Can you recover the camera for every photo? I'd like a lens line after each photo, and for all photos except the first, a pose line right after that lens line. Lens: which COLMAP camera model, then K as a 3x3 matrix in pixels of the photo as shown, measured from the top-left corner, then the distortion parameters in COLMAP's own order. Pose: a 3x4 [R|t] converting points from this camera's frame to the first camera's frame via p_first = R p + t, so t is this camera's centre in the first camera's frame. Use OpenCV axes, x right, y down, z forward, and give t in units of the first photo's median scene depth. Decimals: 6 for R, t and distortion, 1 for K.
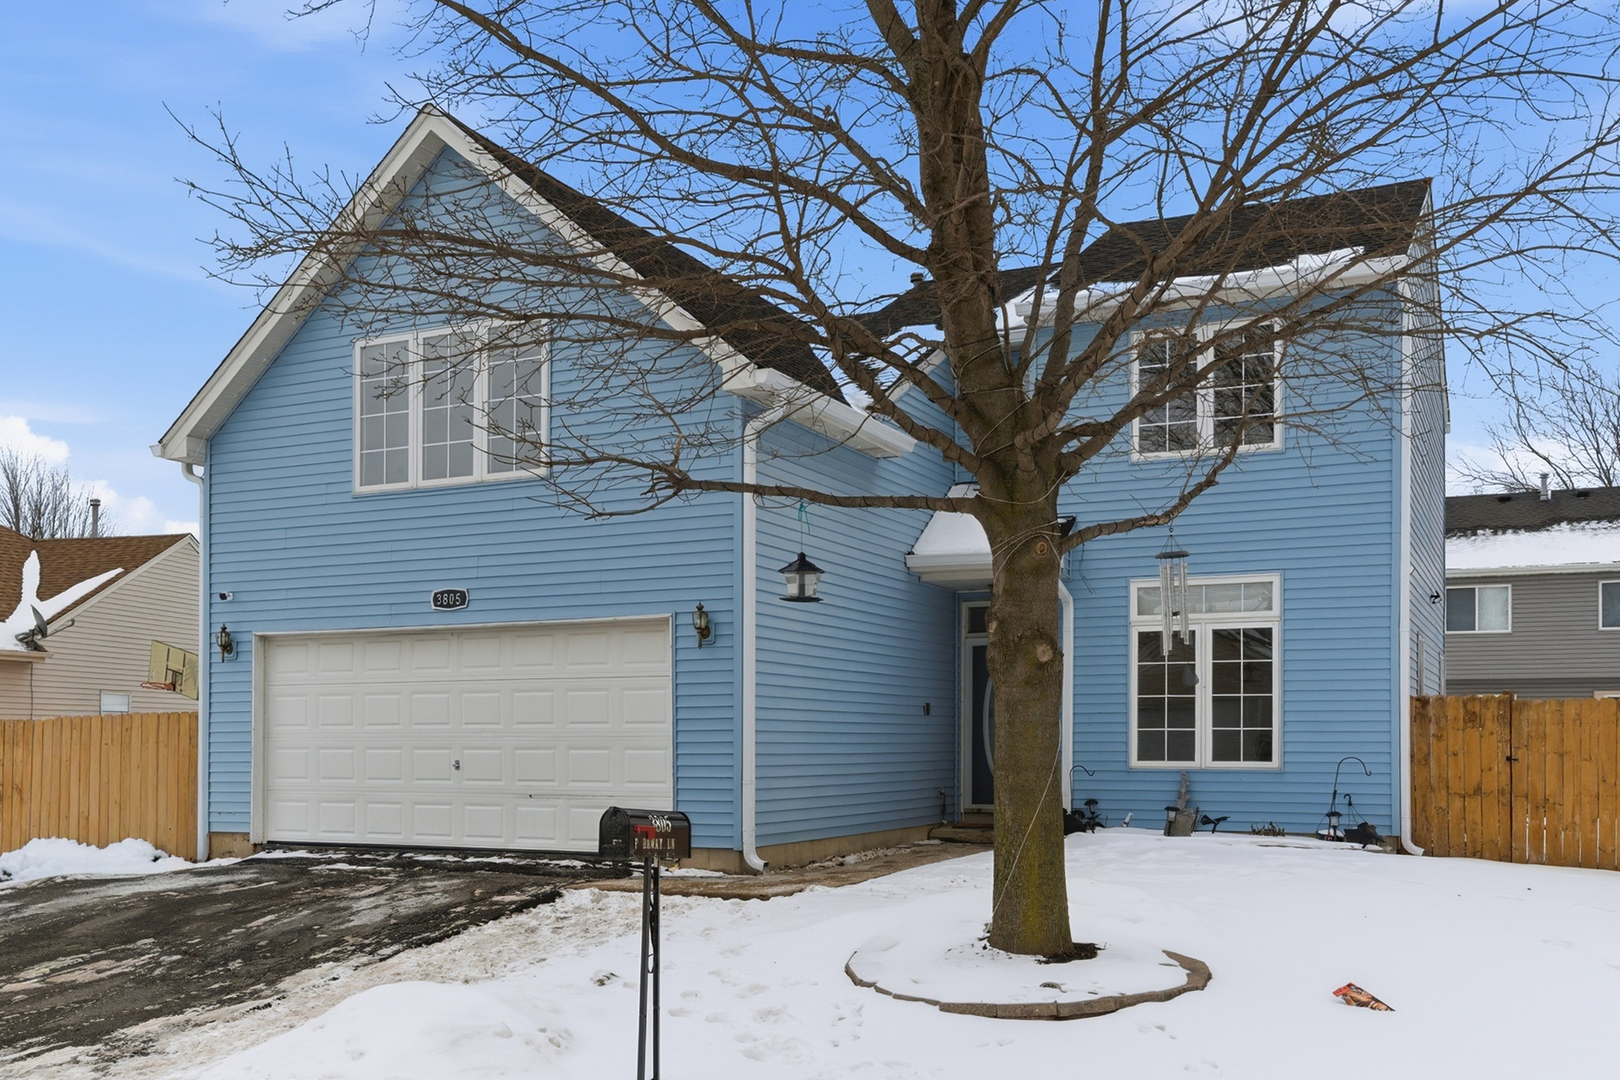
lens RADIAL K [[1578.9, 0, 810.3], [0, 1578.9, 545.5], [0, 0, 1]] dist [0.021606, 0.000000]
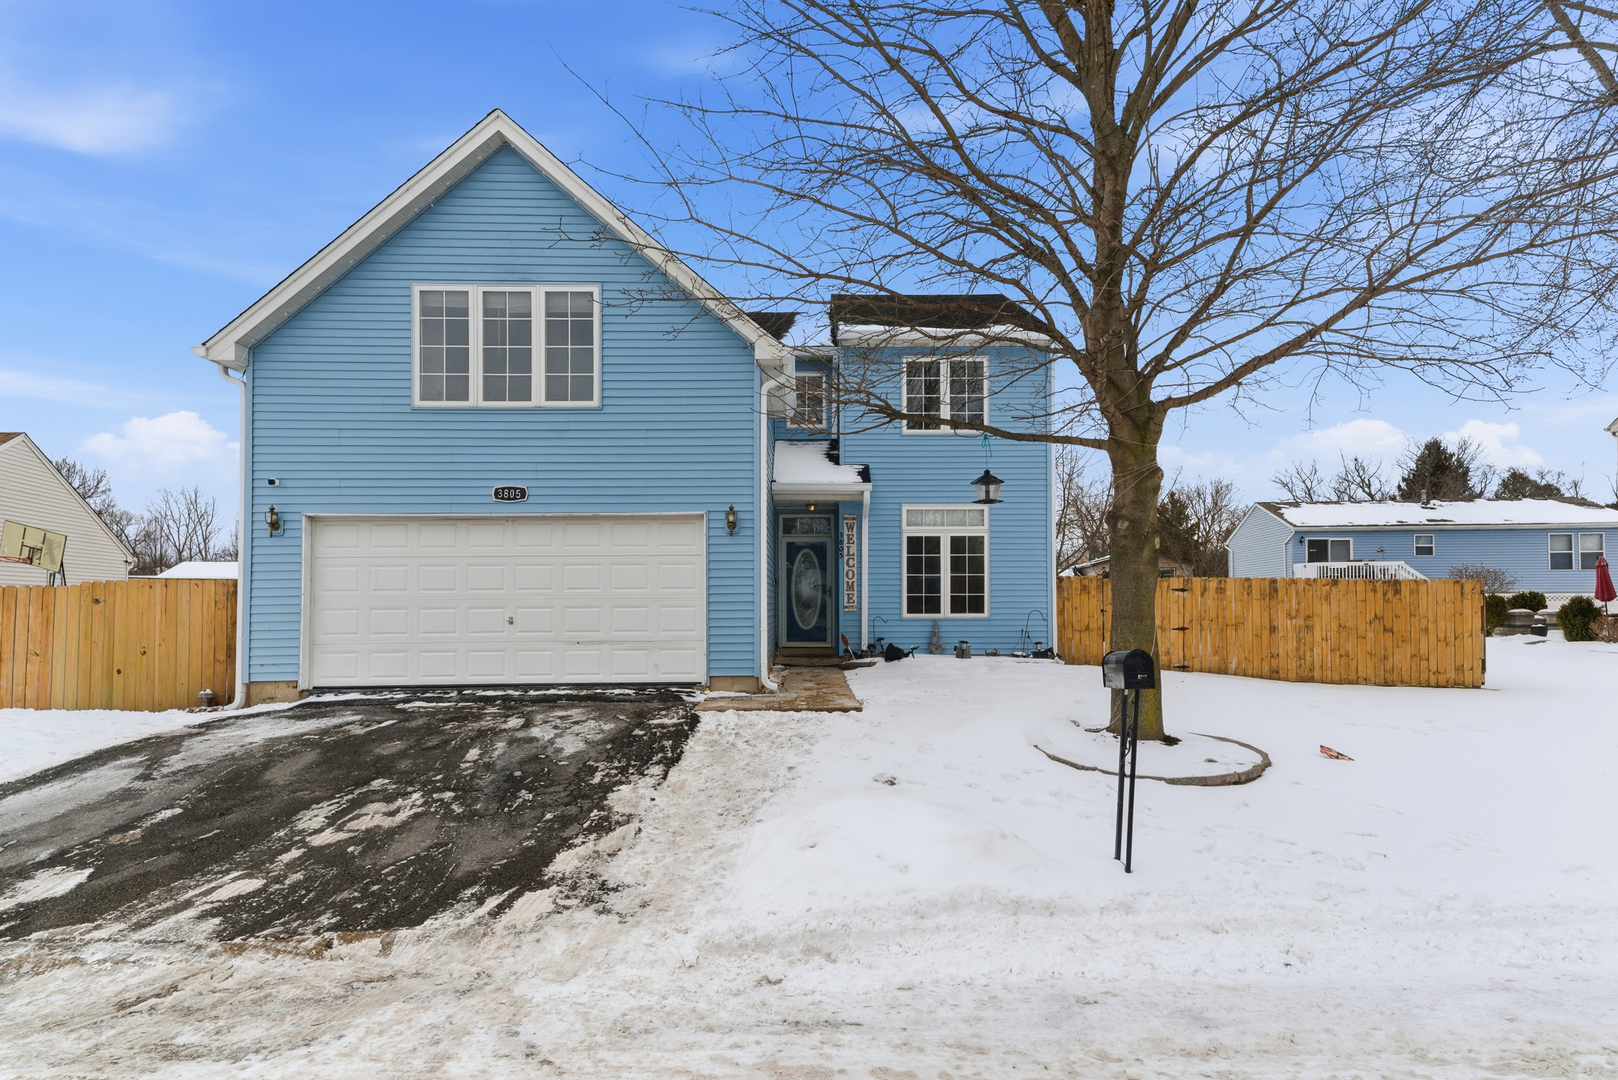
lens RADIAL K [[886.7, 0, 805.8], [0, 886.7, 494.6], [0, 0, 1]] dist [0.048253, 0.000067]
pose [[0.889268, 0.053593, 0.454235, -0.331872], [-0.053623, 0.998479, -0.012827, 0.029916], [-0.454232, -0.012951, 0.890789, 0.224680]]
